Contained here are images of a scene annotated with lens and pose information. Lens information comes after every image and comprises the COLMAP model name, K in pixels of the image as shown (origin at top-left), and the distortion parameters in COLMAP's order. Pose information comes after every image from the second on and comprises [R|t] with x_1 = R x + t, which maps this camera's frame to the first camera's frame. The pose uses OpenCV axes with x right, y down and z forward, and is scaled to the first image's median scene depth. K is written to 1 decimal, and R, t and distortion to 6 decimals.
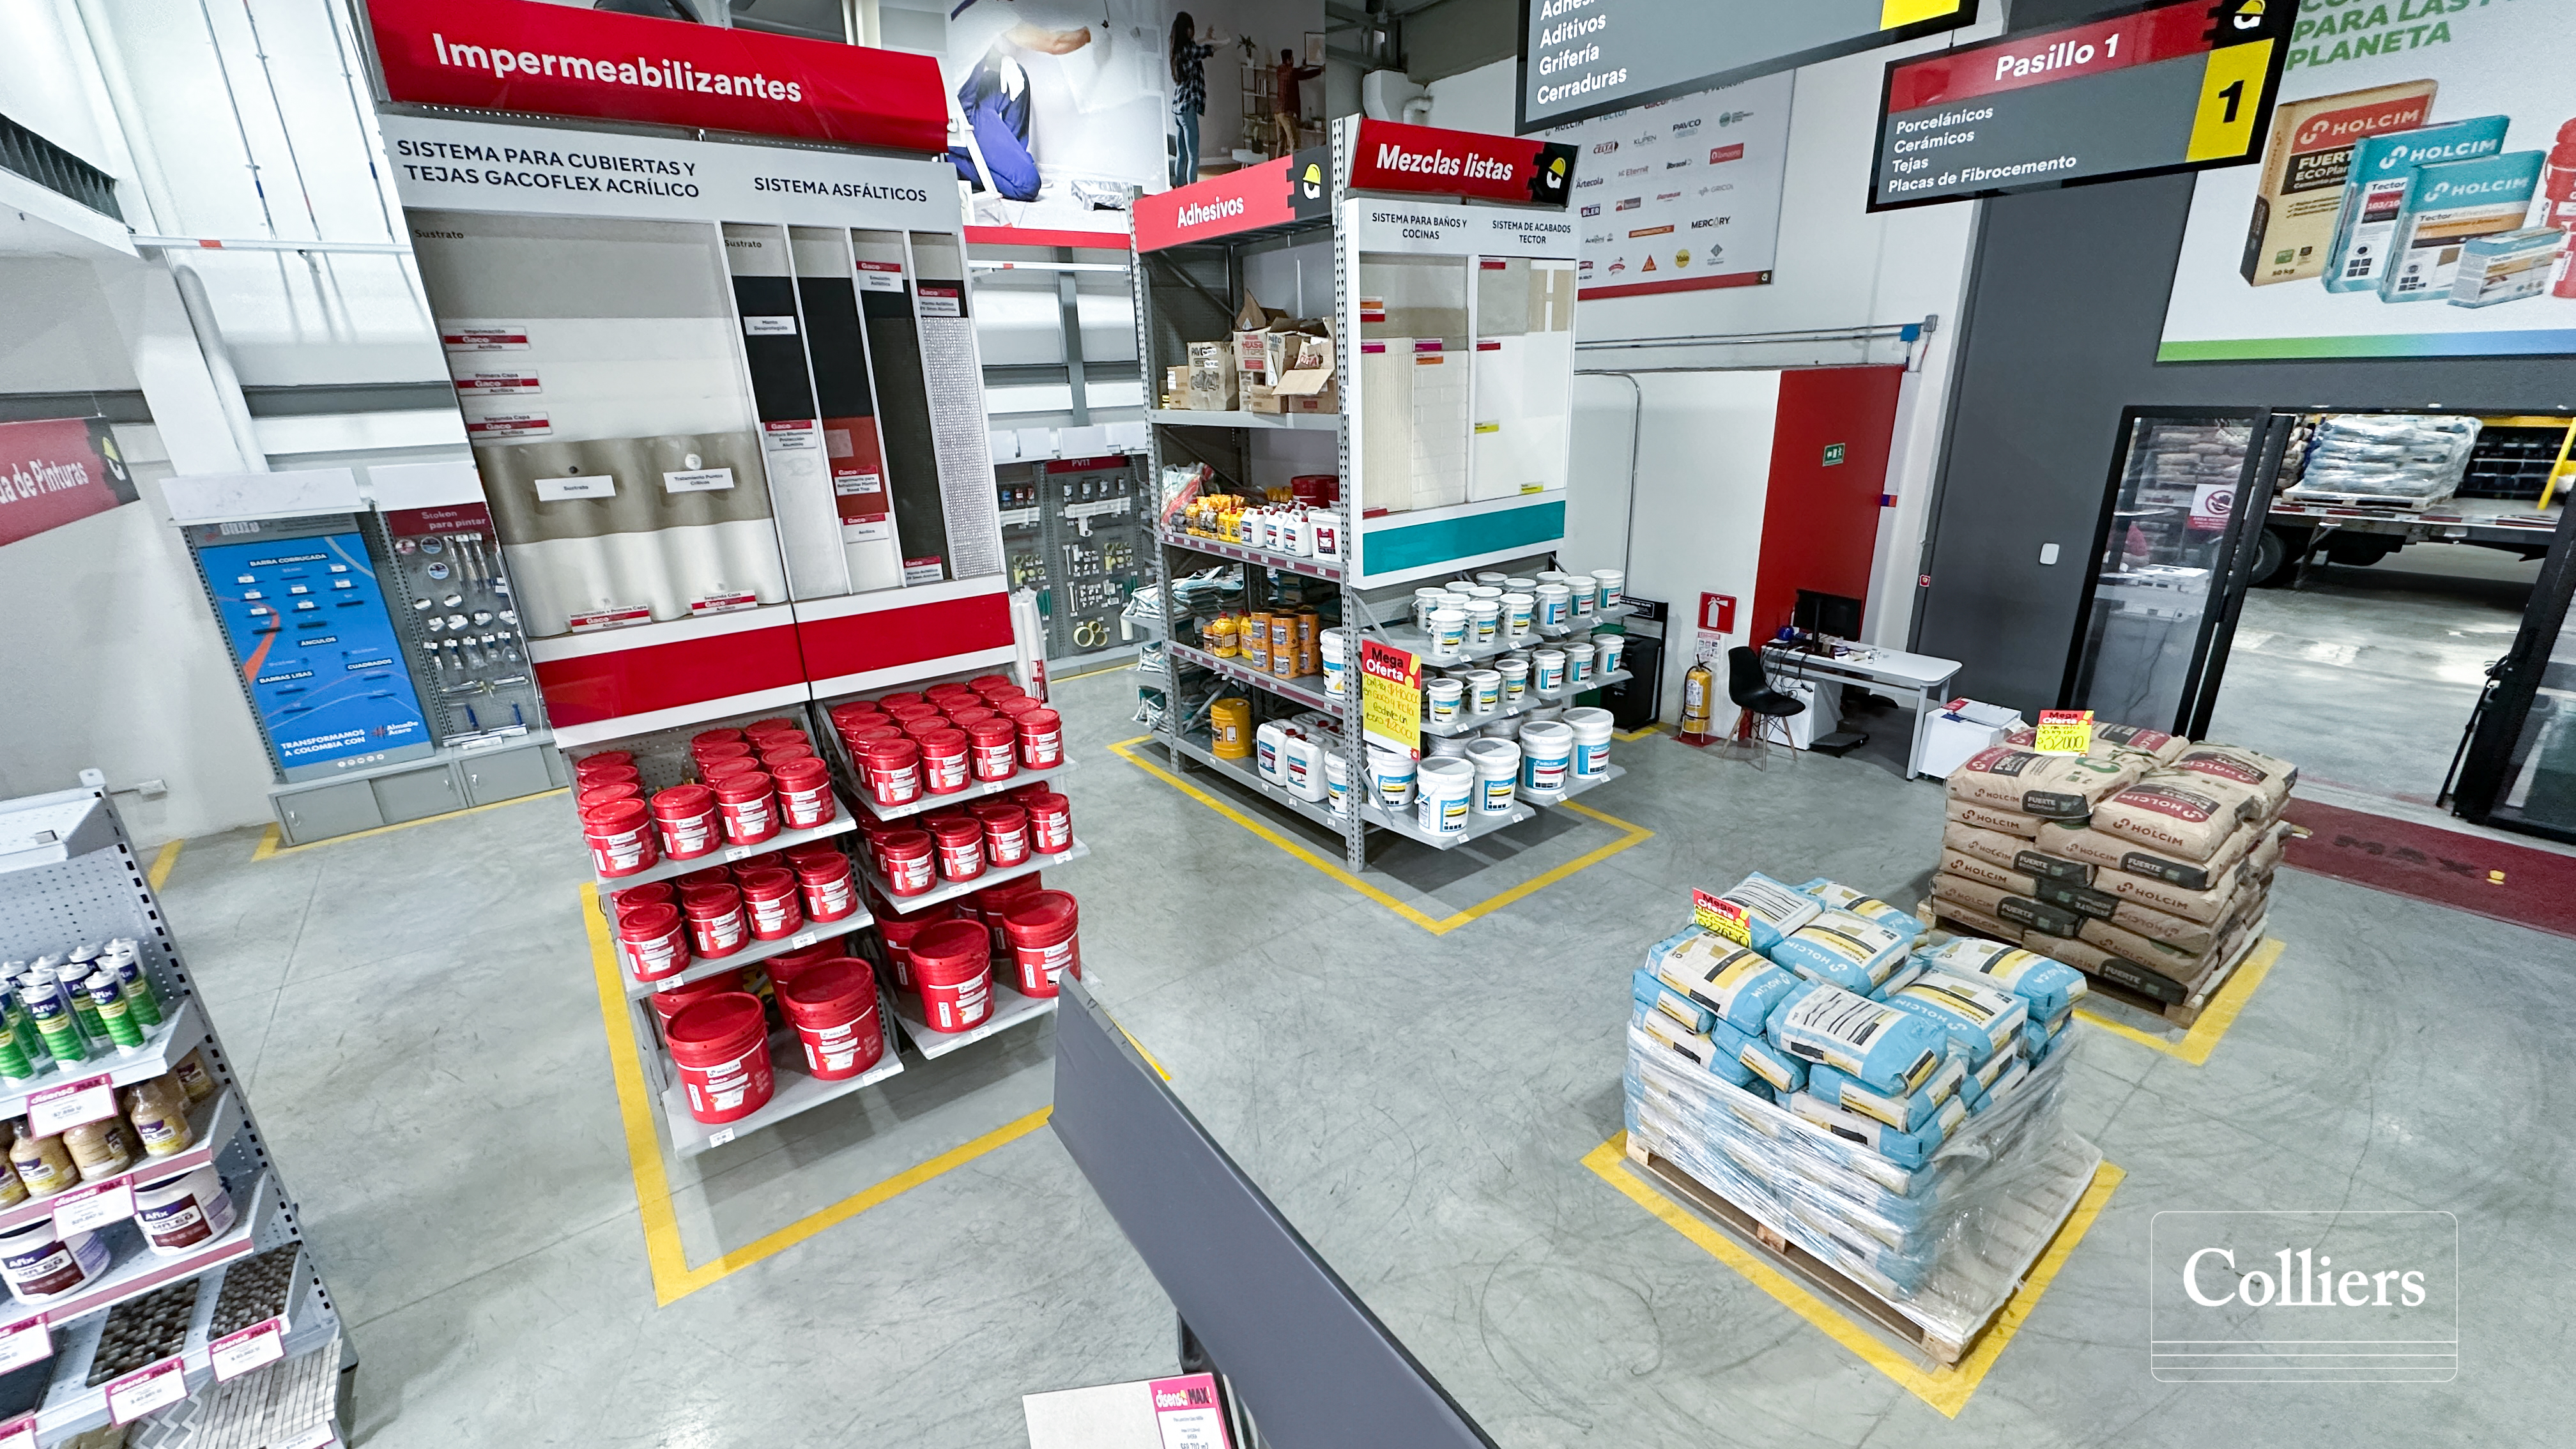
lens RADIAL K [[1020.6, 0, 1289.6], [0, 1020.6, 722.4], [0, 0, 1]] dist [-0.003255, 0.000287]
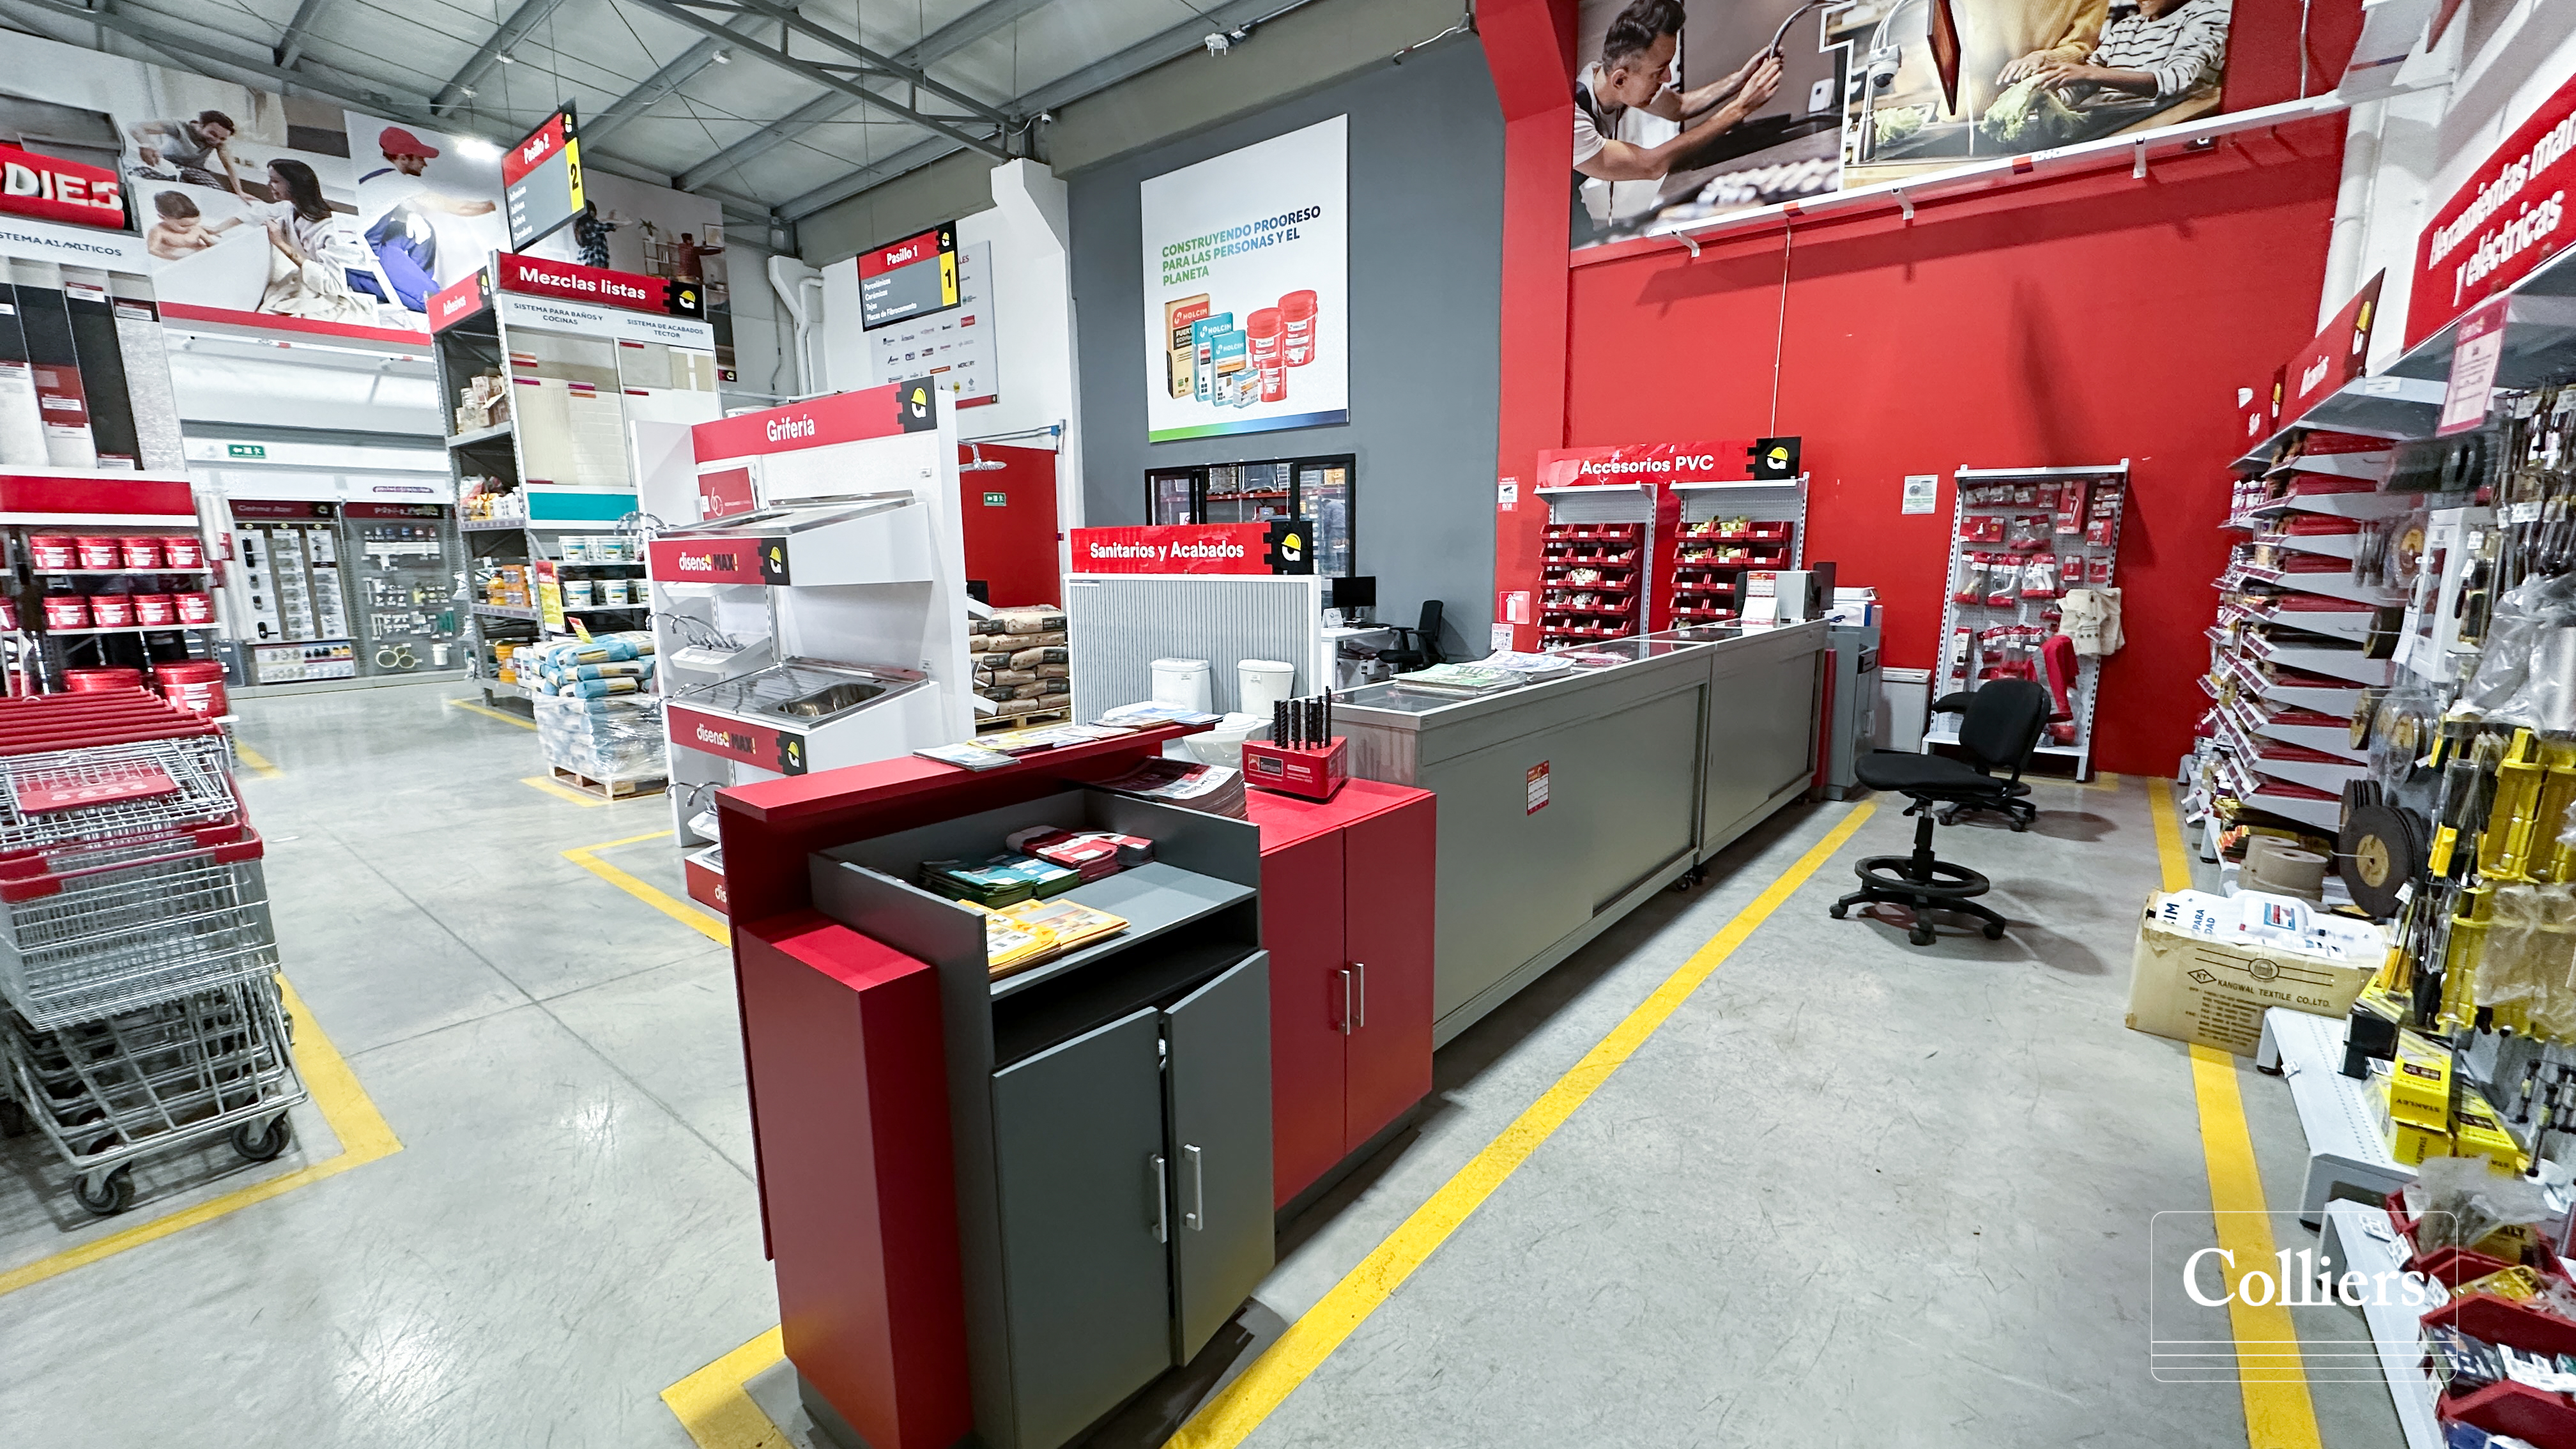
lens RADIAL K [[1020.6, 0, 1289.6], [0, 1020.6, 722.4], [0, 0, 1]] dist [-0.003255, 0.000287]
pose [[0.967468, -0.017797, 0.252368, 0.900526], [0.060861, 0.984601, -0.163883, 0.555455], [-0.245565, 0.173911, 0.953652, -0.832369]]
